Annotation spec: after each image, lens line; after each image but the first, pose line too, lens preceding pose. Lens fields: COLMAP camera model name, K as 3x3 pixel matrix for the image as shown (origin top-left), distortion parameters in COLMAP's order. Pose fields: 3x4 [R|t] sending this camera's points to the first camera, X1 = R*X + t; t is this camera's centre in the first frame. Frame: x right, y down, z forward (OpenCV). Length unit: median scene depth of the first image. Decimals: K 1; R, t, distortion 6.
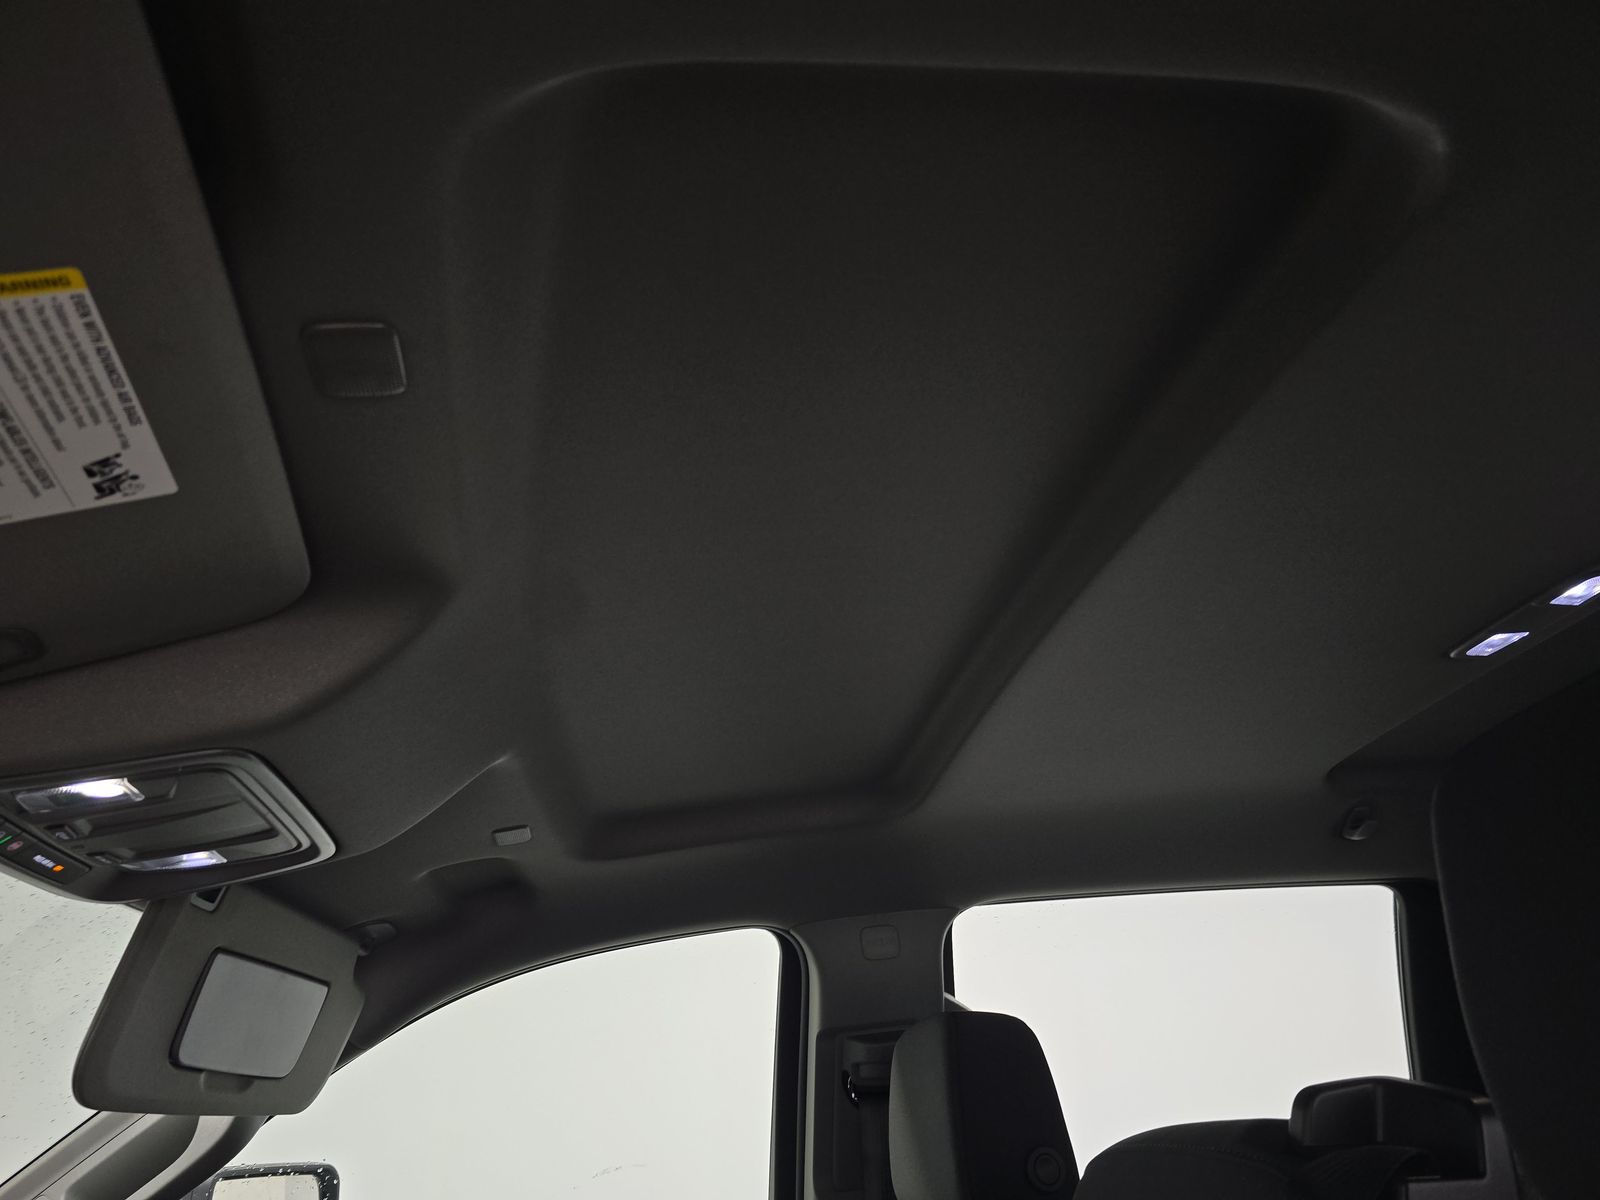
lens RADIAL K [[1084.1, 0, 800.0], [0, 1084.1, 600.0], [0, 0, 1]] dist [0.018867, 0.000637]
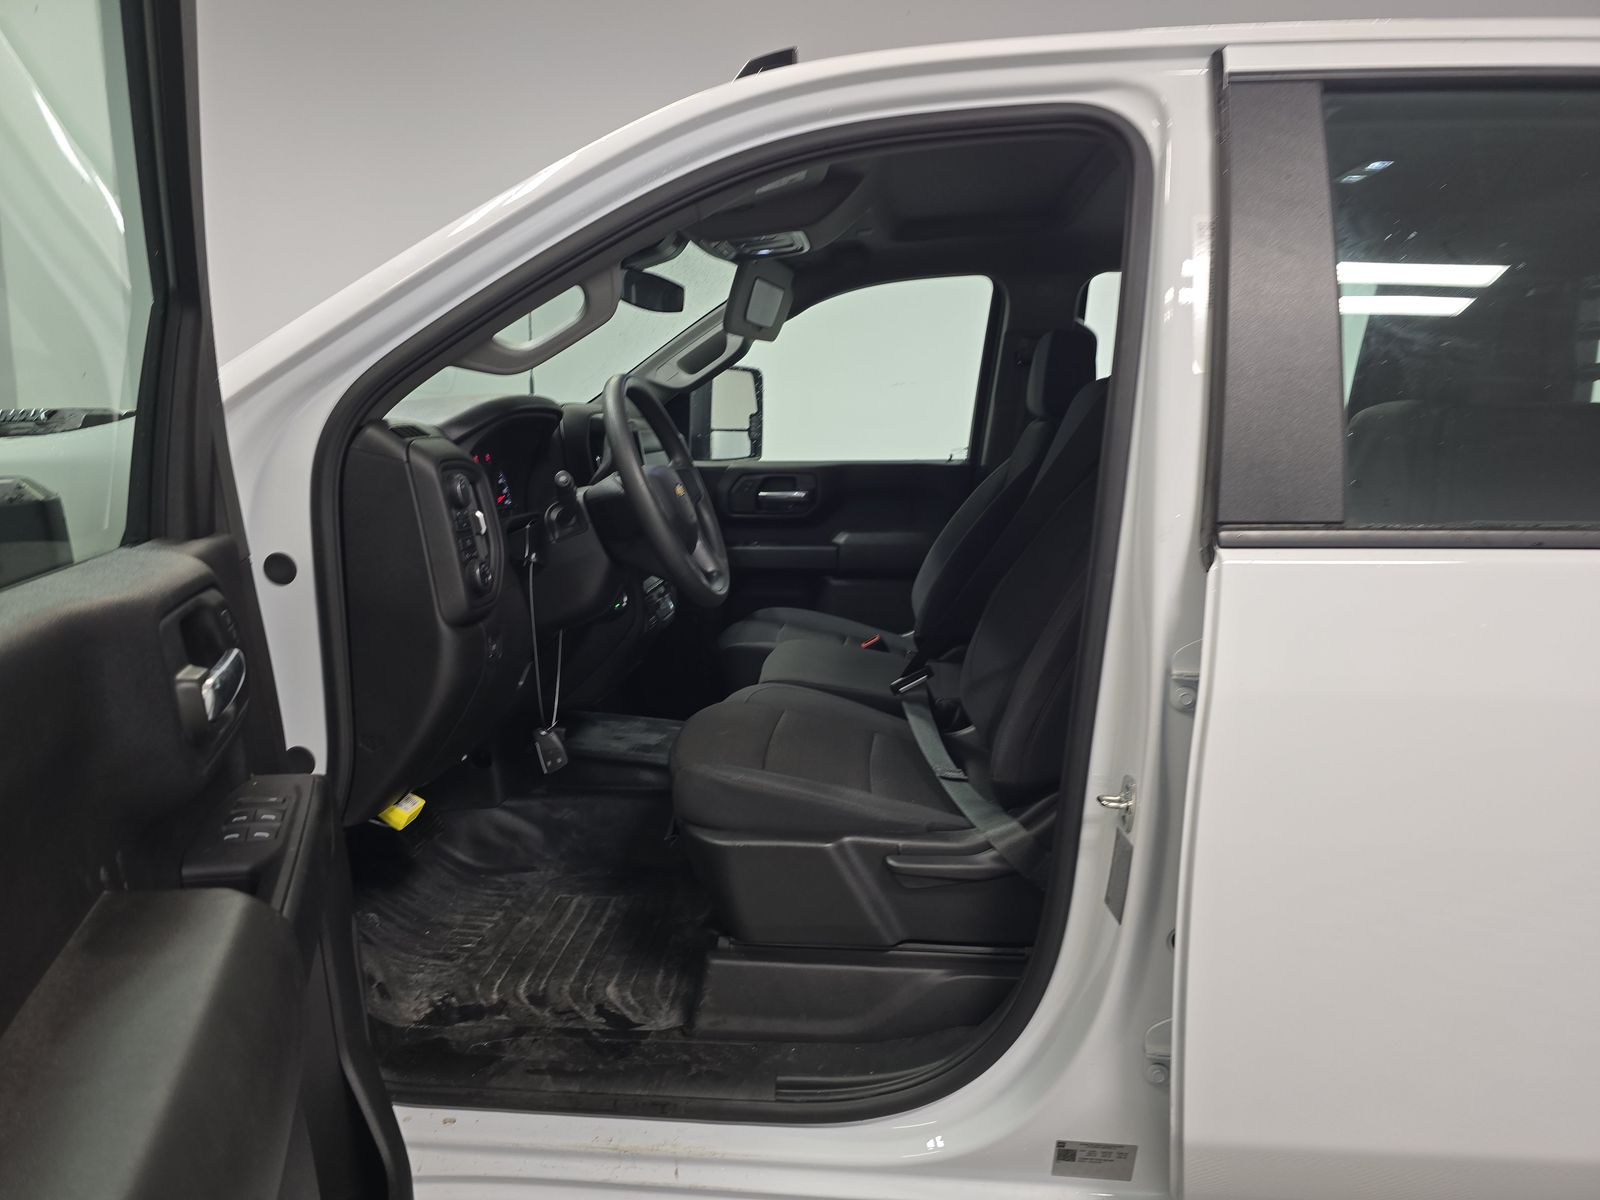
lens RADIAL K [[1084.1, 0, 800.0], [0, 1084.1, 600.0], [0, 0, 1]] dist [0.018867, 0.000637]
pose [[0.971452, 0.145077, -0.187707, 0.122046], [-0.004650, 0.802715, 0.596344, -0.480339], [0.237191, -0.578447, 0.780474, -1.133264]]
